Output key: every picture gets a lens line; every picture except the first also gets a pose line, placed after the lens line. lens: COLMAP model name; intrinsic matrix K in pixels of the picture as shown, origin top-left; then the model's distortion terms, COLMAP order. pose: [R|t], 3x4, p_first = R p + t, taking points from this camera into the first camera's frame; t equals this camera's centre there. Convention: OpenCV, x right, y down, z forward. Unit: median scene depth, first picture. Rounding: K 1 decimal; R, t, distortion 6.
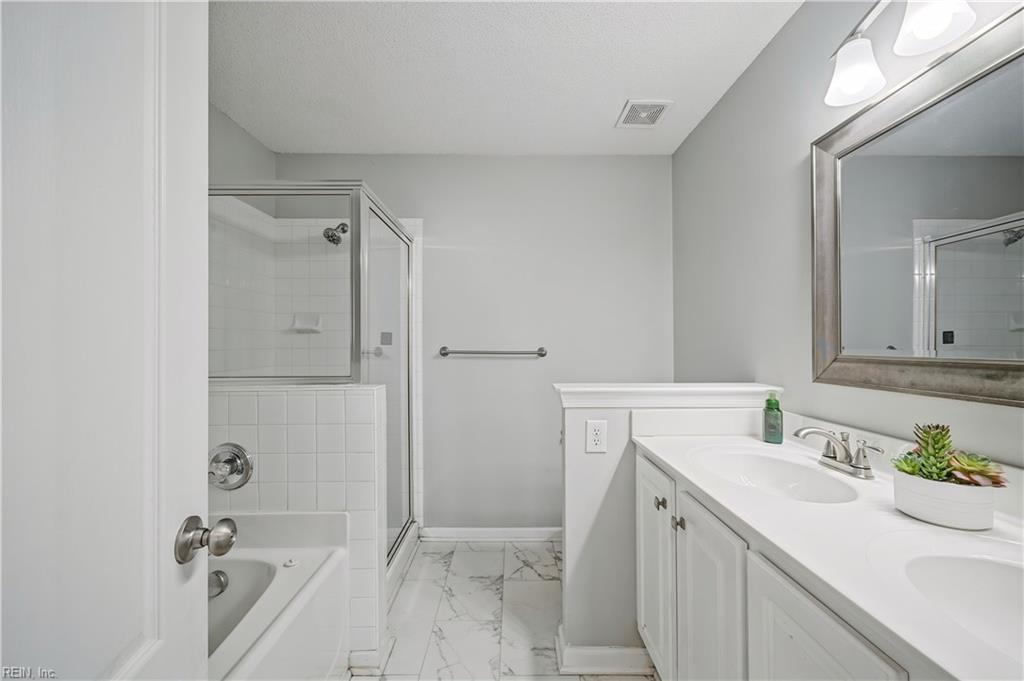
lens RADIAL K [[406.9, 0, 518.5], [0, 406.9, 347.7], [0, 0, 1]] dist [-0.001314, 0.000103]
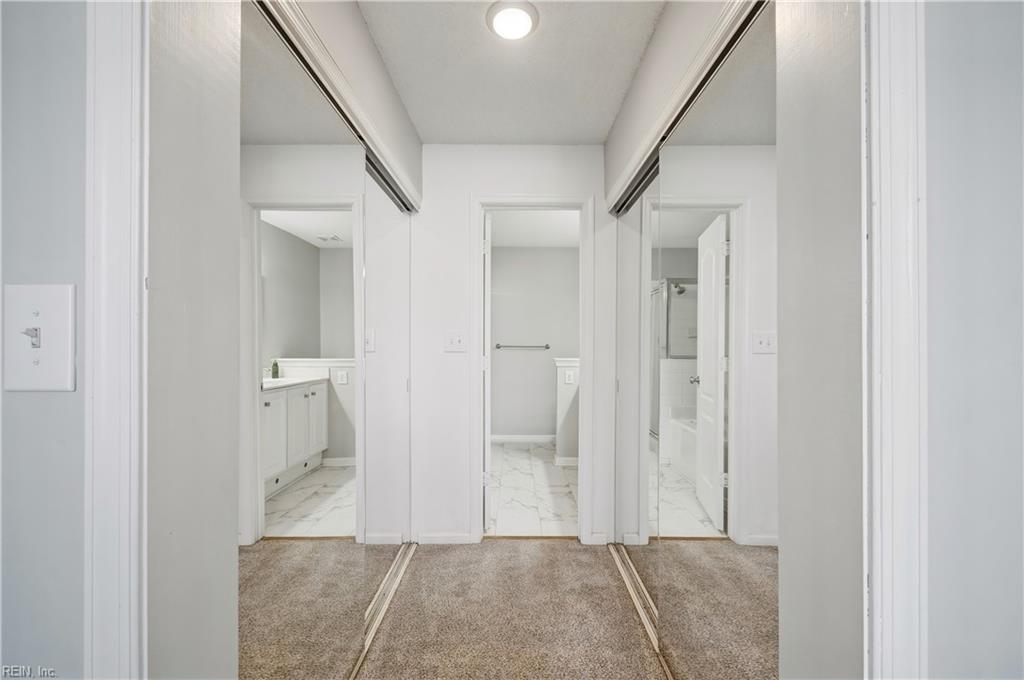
lens RADIAL K [[406.9, 0, 514.0], [0, 406.9, 343.6], [0, 0, 1]] dist [-0.001314, 0.000103]
pose [[0.999872, 0.009894, -0.012557, -0.148379], [-0.009950, 0.999941, -0.004425, 0.010965], [0.012513, 0.004549, 0.999911, -1.788799]]
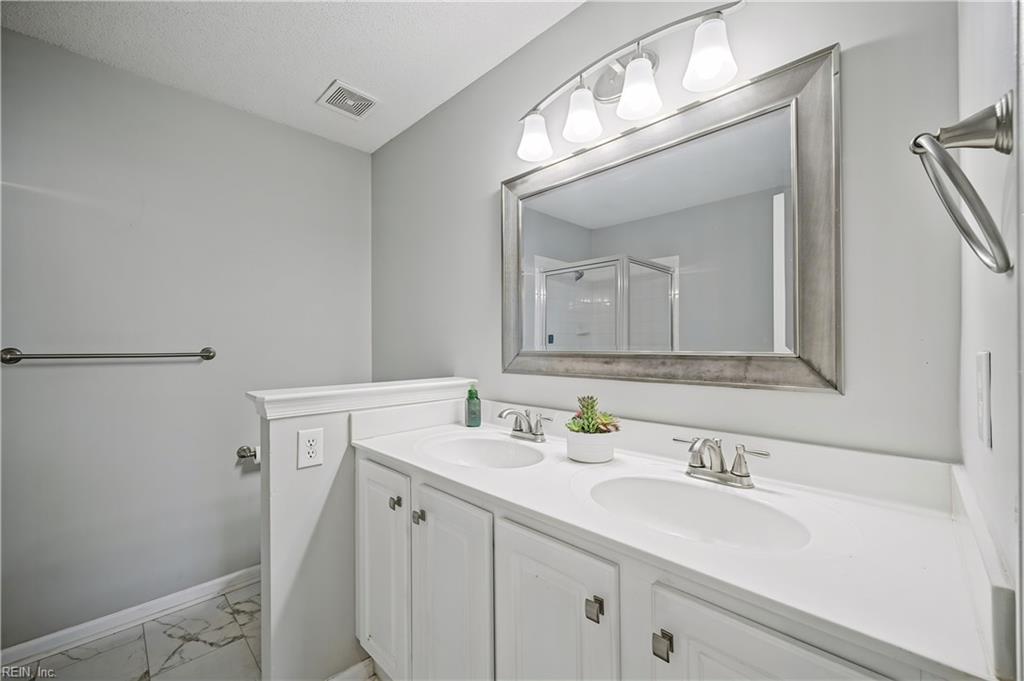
lens RADIAL K [[406.9, 0, 522.5], [0, 406.9, 344.7], [0, 0, 1]] dist [-0.001314, 0.000103]
pose [[0.714960, -0.001957, 0.699162, -0.100765], [0.007591, 0.999959, -0.004964, 0.004108], [-0.699124, 0.008856, 0.714946, 0.058834]]
